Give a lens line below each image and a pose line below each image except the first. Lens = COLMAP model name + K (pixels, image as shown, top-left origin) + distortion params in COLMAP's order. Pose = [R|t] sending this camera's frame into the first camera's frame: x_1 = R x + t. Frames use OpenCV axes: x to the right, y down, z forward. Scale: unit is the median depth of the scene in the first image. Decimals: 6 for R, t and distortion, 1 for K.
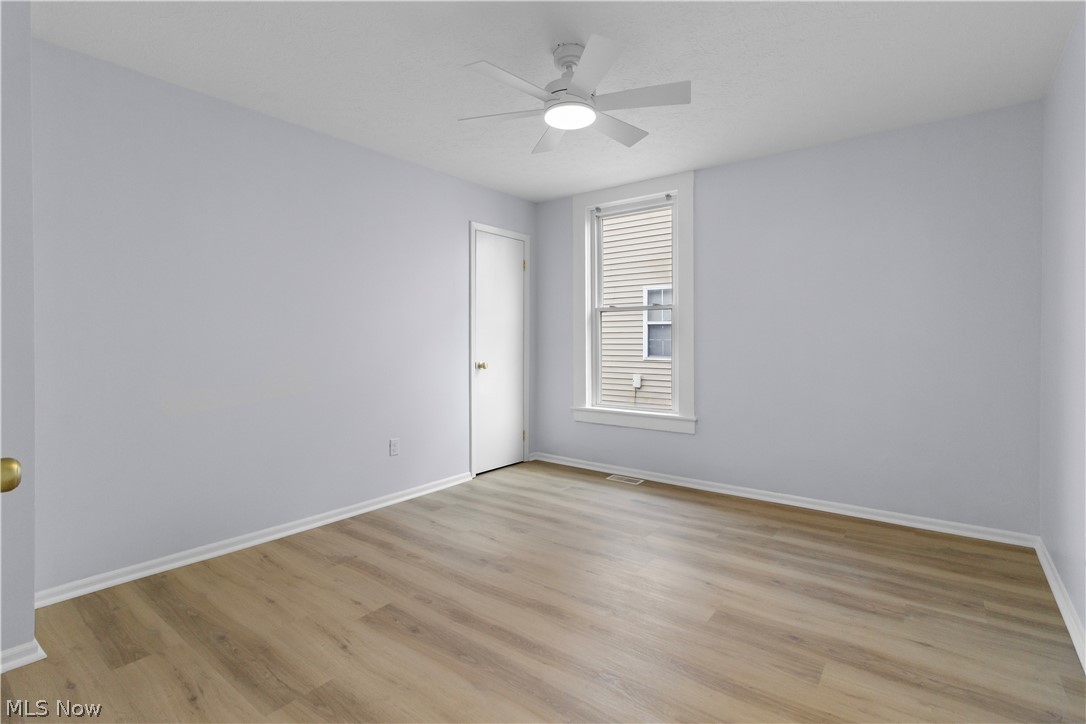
lens RADIAL K [[510.9, 0, 545.8], [0, 510.9, 348.4], [0, 0, 1]] dist [-0.000857, -0.000027]
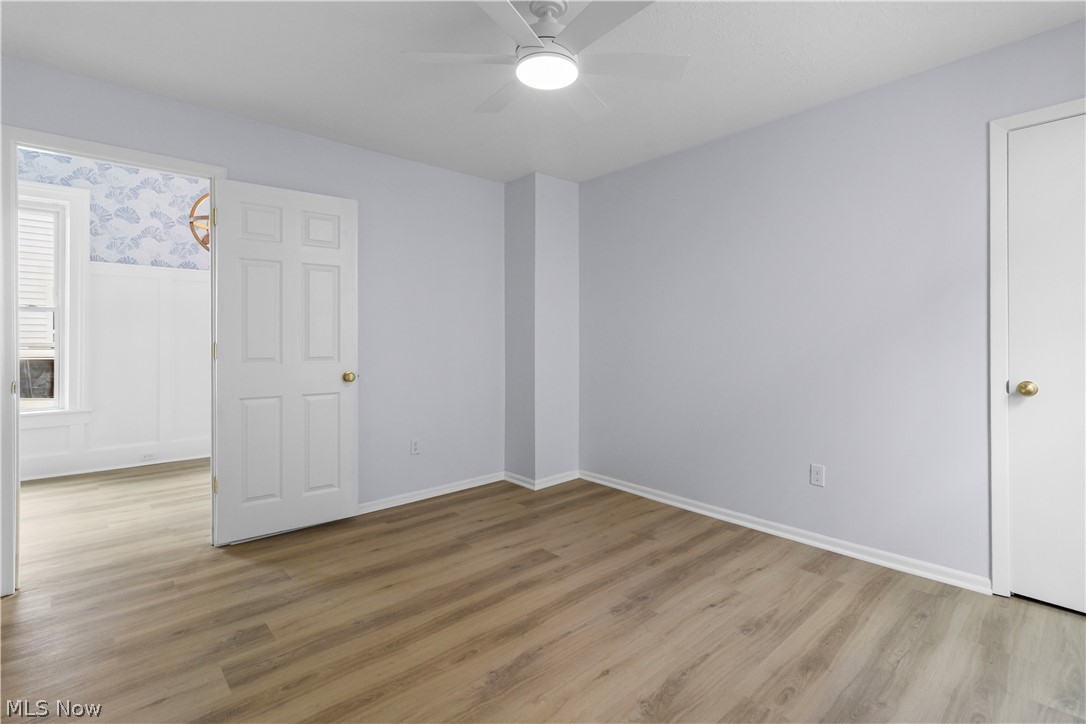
lens RADIAL K [[510.9, 0, 545.8], [0, 510.9, 348.4], [0, 0, 1]] dist [-0.000857, -0.000027]
pose [[-0.170777, 0.025801, -0.984972, 0.749328], [-0.016671, 0.999438, 0.029071, -0.023289], [0.985169, 0.021385, -0.170251, 0.993543]]
